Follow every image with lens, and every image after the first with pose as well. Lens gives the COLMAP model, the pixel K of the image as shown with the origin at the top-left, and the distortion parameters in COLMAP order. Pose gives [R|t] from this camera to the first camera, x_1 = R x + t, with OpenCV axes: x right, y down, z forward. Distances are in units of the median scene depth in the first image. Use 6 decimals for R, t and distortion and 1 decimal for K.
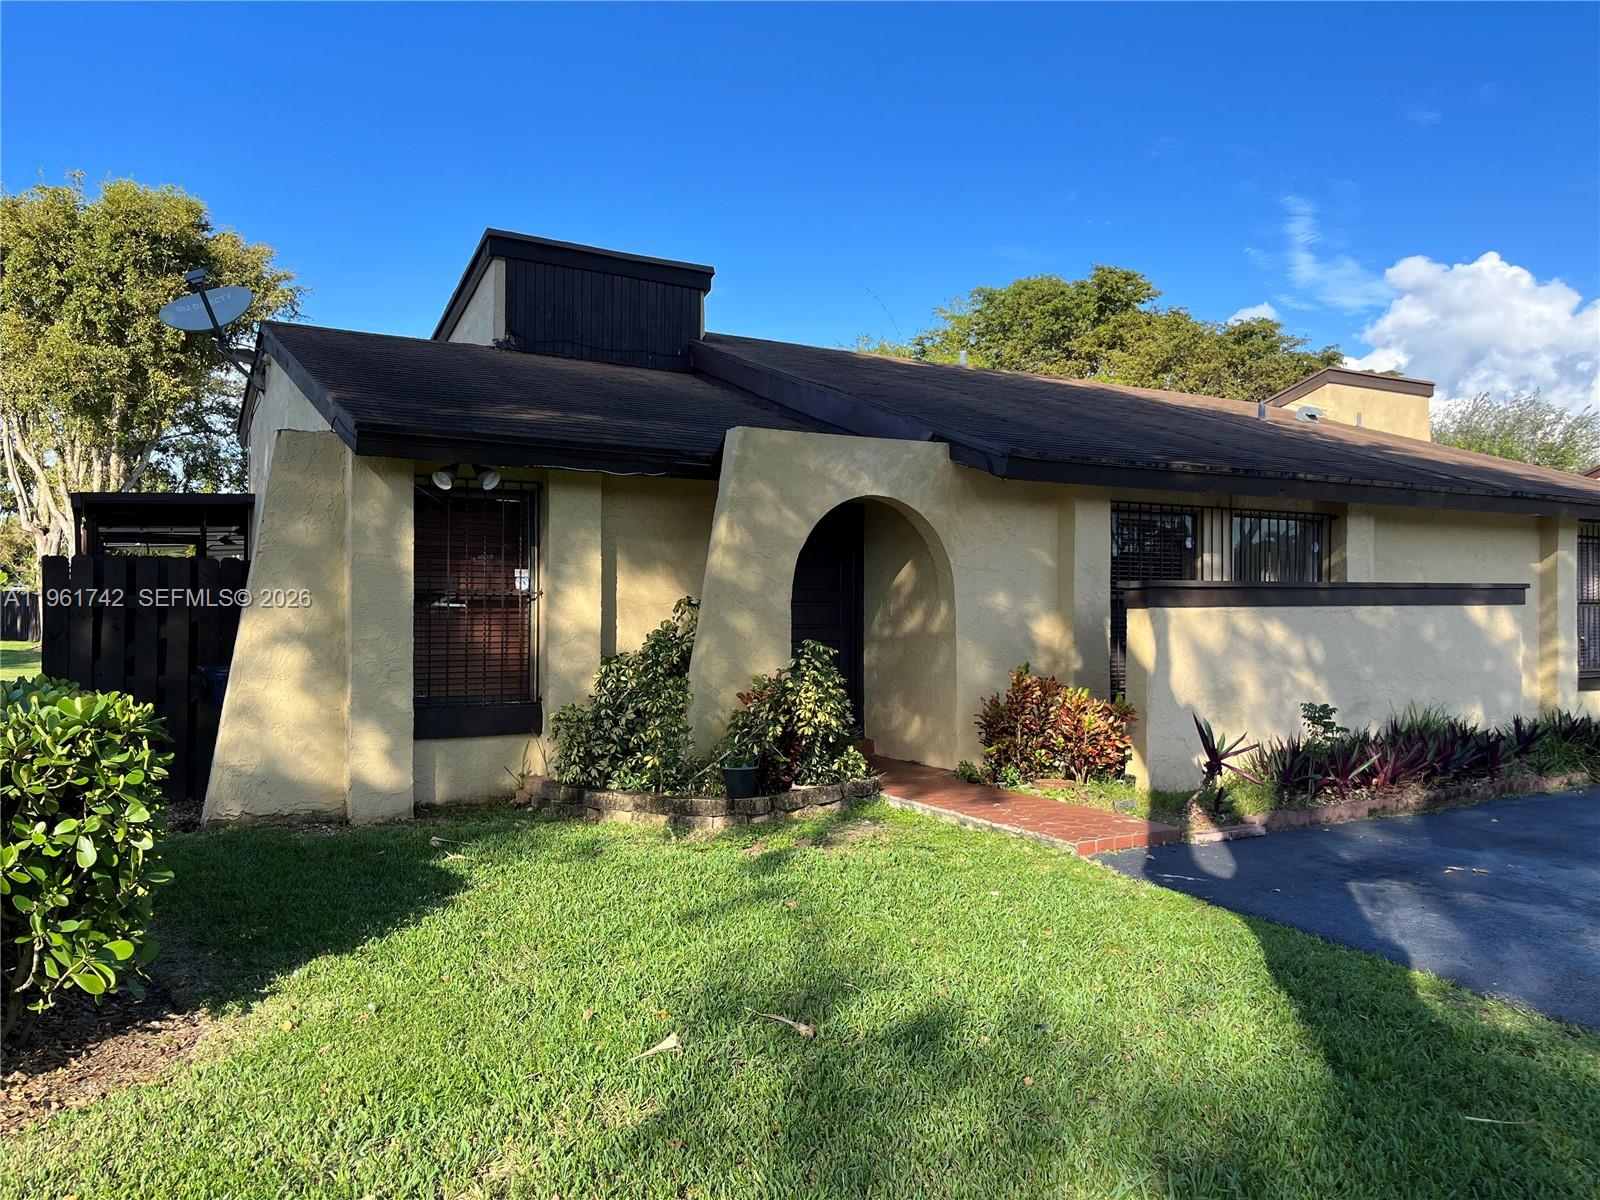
lens RADIAL K [[1220.3, 0, 795.1], [0, 1220.3, 622.5], [0, 0, 1]] dist [0.055253, -0.080955]
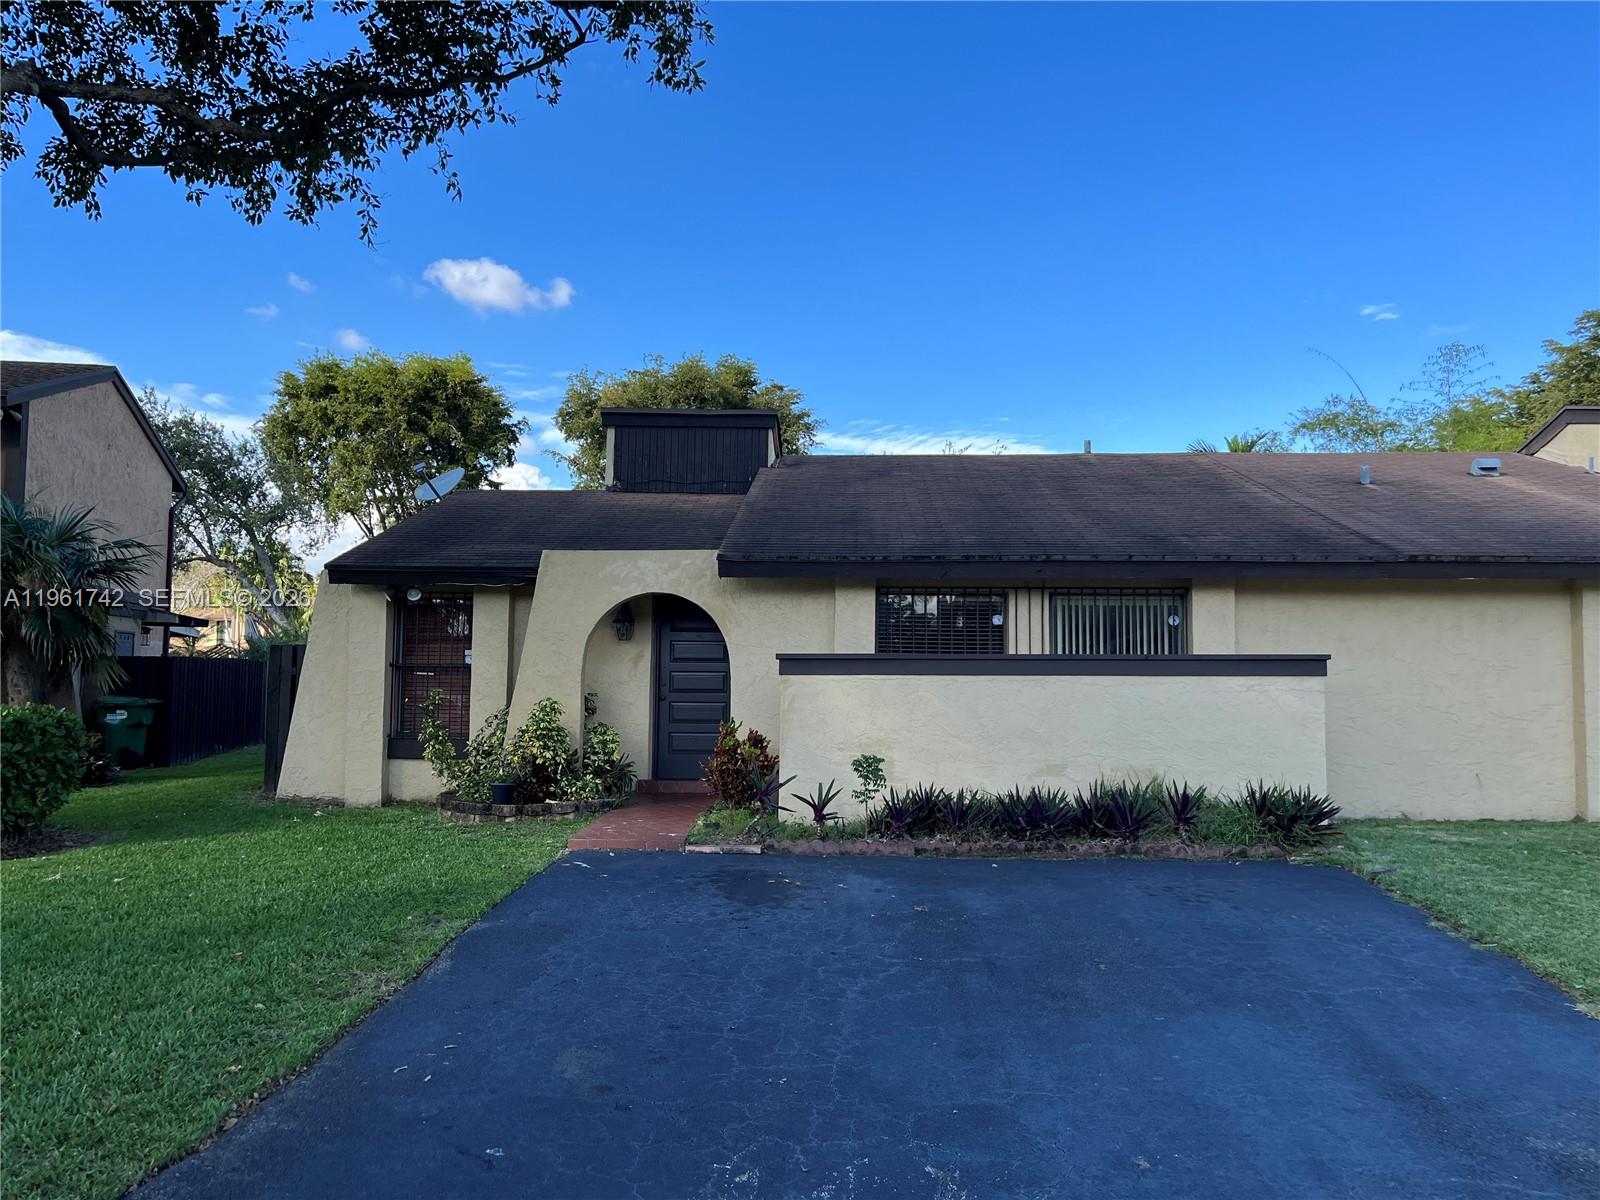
lens RADIAL K [[1220.3, 0, 795.1], [0, 1220.3, 604.8], [0, 0, 1]] dist [0.055253, -0.080955]
pose [[0.831308, -0.030504, -0.554974, 0.827002], [-0.012824, 0.997174, -0.074019, 0.006908], [0.555664, 0.068649, 0.828568, -0.032111]]
